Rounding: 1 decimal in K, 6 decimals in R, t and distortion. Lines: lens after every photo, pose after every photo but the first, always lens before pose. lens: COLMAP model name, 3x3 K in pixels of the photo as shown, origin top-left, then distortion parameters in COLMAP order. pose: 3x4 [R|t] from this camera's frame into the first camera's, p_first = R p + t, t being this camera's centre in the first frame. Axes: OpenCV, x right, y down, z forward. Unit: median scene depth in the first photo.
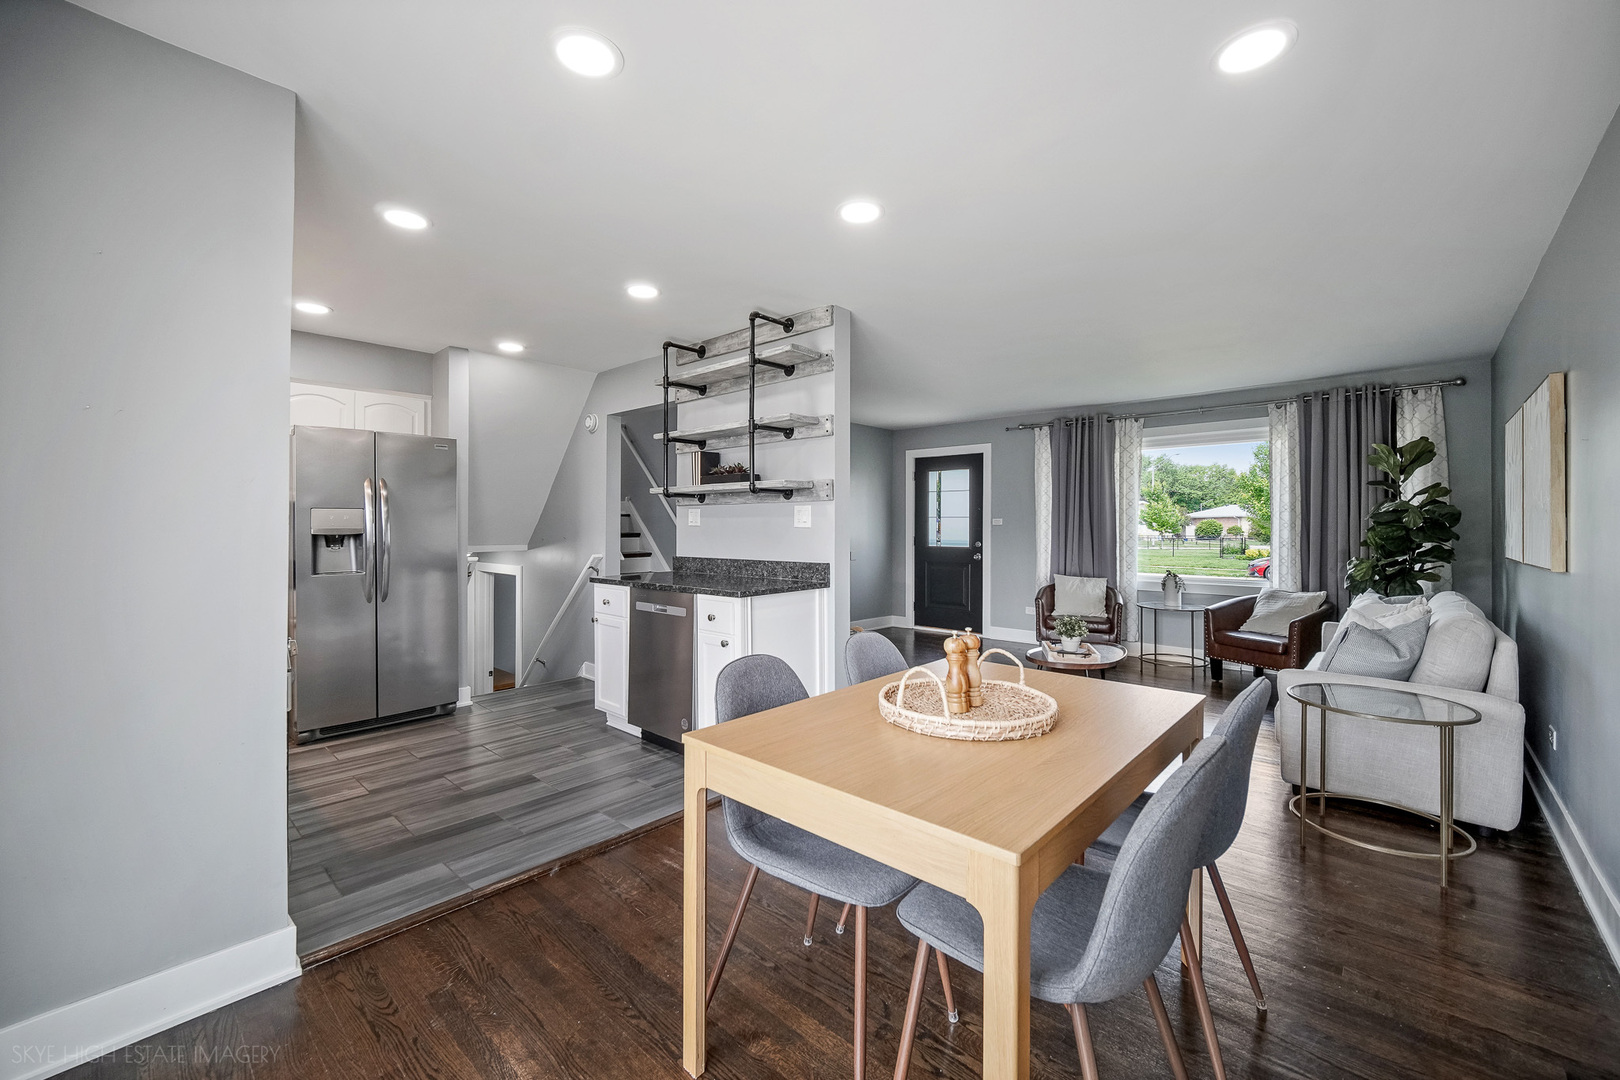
lens RADIAL K [[648.8, 0, 802.2], [0, 648.8, 535.8], [0, 0, 1]] dist [-0.000996, -0.000132]
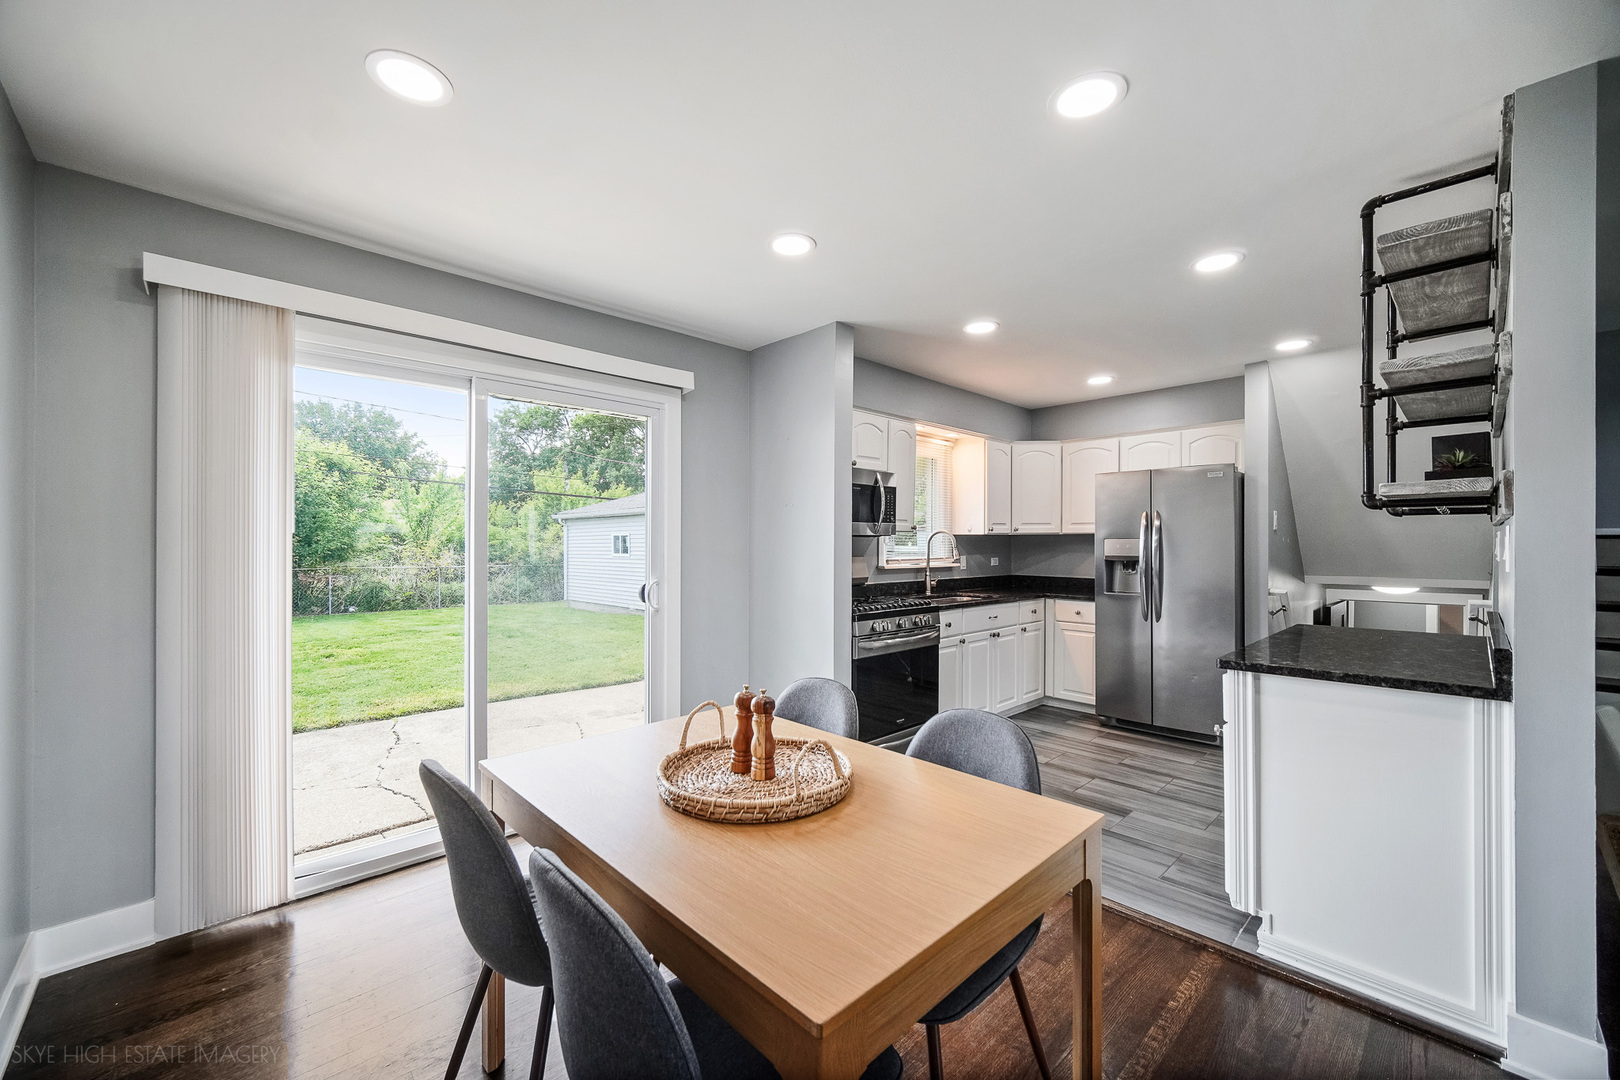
lens RADIAL K [[631.5, 0, 804.0], [0, 631.5, 541.9], [0, 0, 1]] dist [-0.011816, -0.000155]
pose [[-0.068491, -0.003266, -0.997646, 0.501683], [-0.015059, 0.999884, -0.002239, -0.024555], [0.997538, 0.014870, -0.068532, 0.504388]]
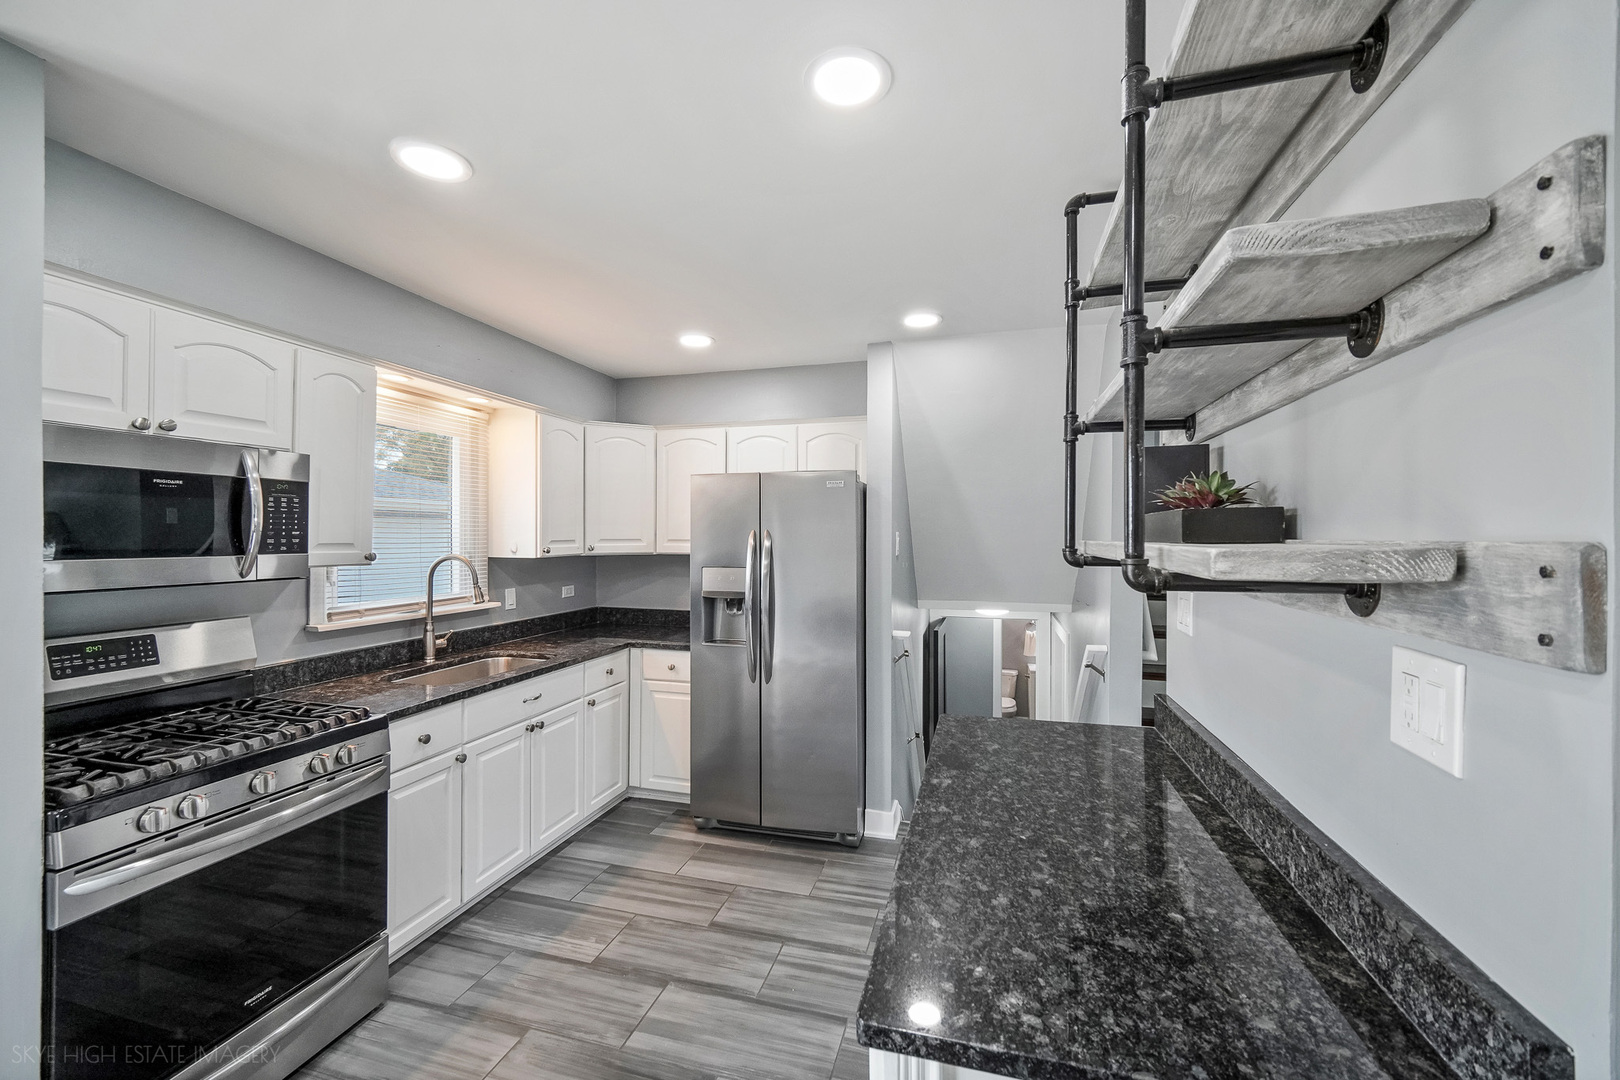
lens RADIAL K [[648.8, 0, 802.2], [0, 648.8, 535.8], [0, 0, 1]] dist [-0.000996, -0.000132]
pose [[0.453529, -0.000523, -0.891241, 0.095876], [-0.014992, 0.999854, -0.008216, -0.080282], [0.891115, 0.017088, 0.453455, 0.721413]]
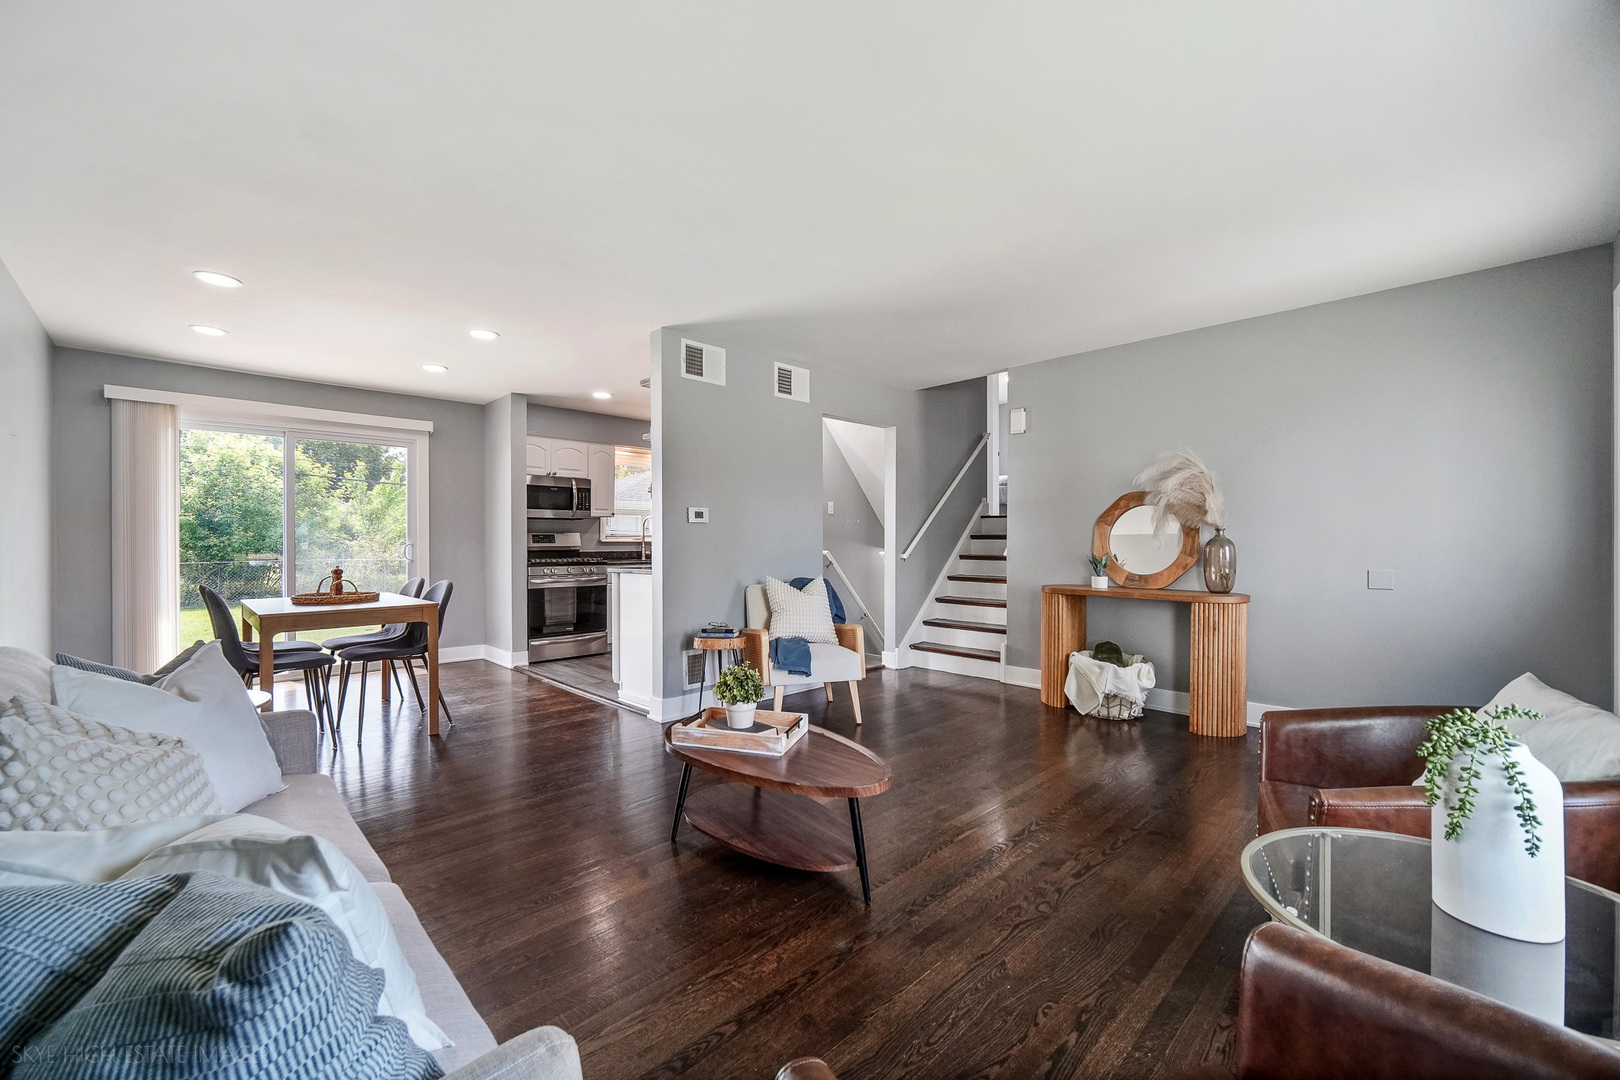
lens RADIAL K [[631.5, 0, 804.0], [0, 631.5, 541.9], [0, 0, 1]] dist [-0.011816, -0.000155]
pose [[-0.045964, -0.001456, -0.998942, 1.119244], [-0.010763, 0.999942, -0.000962, 0.019650], [0.998885, 0.010707, -0.045977, 1.273557]]
